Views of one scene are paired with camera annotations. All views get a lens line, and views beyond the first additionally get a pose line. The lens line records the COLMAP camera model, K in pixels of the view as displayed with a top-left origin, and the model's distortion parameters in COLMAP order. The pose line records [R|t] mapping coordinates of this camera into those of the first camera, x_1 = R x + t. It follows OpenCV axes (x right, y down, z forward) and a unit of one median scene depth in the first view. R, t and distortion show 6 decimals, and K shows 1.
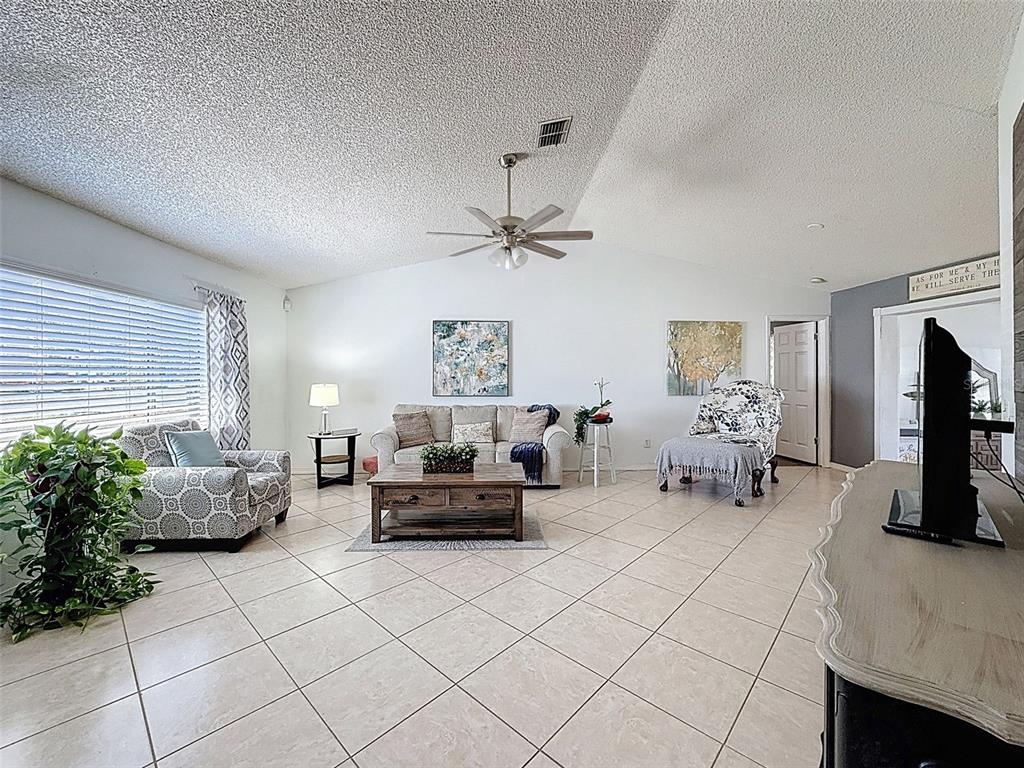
lens RADIAL K [[417.6, 0, 512.7], [0, 417.6, 376.6], [0, 0, 1]] dist [-0.000922, -0.000157]
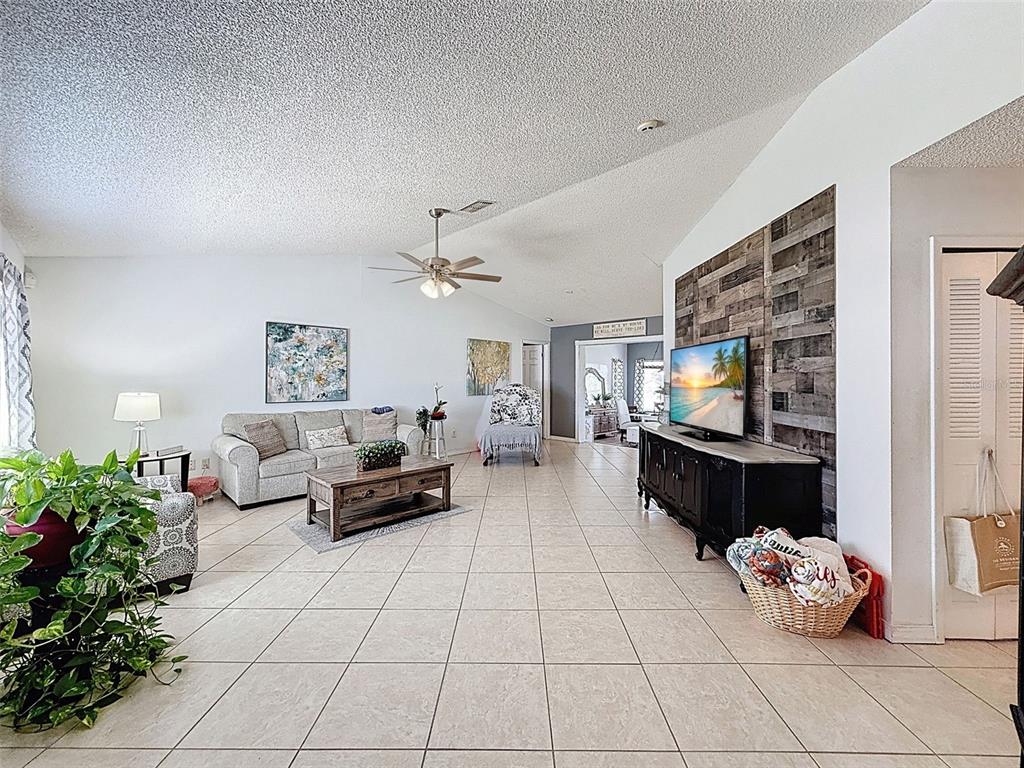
lens RADIAL K [[417.6, 0, 512.7], [0, 417.6, 376.6], [0, 0, 1]] dist [-0.000922, -0.000157]
pose [[0.730376, 0.003966, 0.683034, -0.549138], [-0.001434, 0.999990, -0.004273, -0.011991], [-0.683044, 0.002141, 0.730374, -0.061599]]
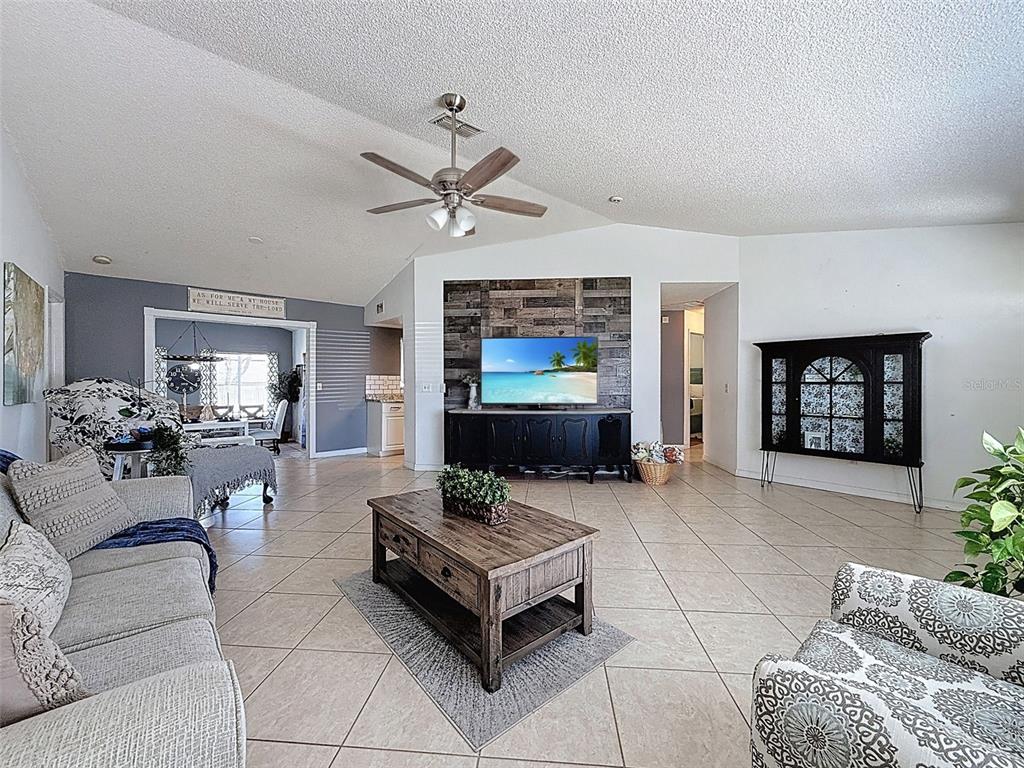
lens RADIAL K [[417.6, 0, 512.7], [0, 417.6, 376.6], [0, 0, 1]] dist [-0.000922, -0.000157]
pose [[-0.616919, 0.004382, 0.787014, -0.577534], [0.002945, 0.999990, -0.003259, 0.014048], [-0.787021, 0.000307, -0.616926, 1.114932]]
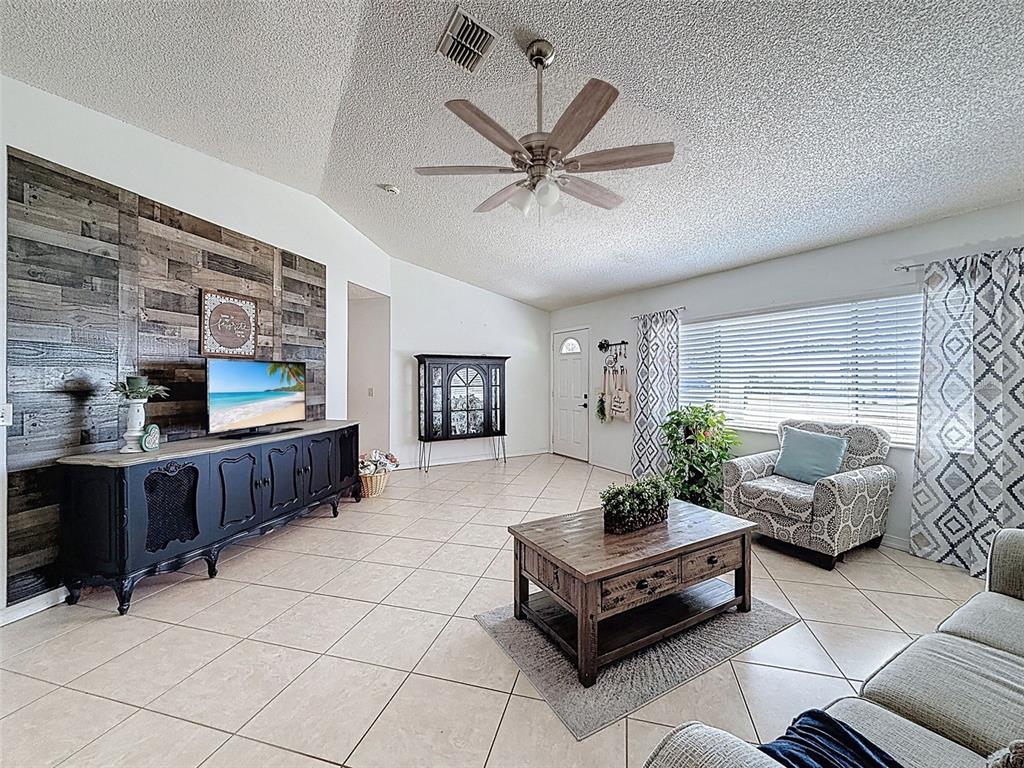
lens RADIAL K [[417.6, 0, 512.7], [0, 417.6, 376.6], [0, 0, 1]] dist [-0.000922, -0.000157]
pose [[-0.884253, -0.000323, -0.467007, 0.267676], [0.000308, 0.999999, -0.001275, -0.001771], [0.467007, -0.001271, -0.884252, 1.233678]]
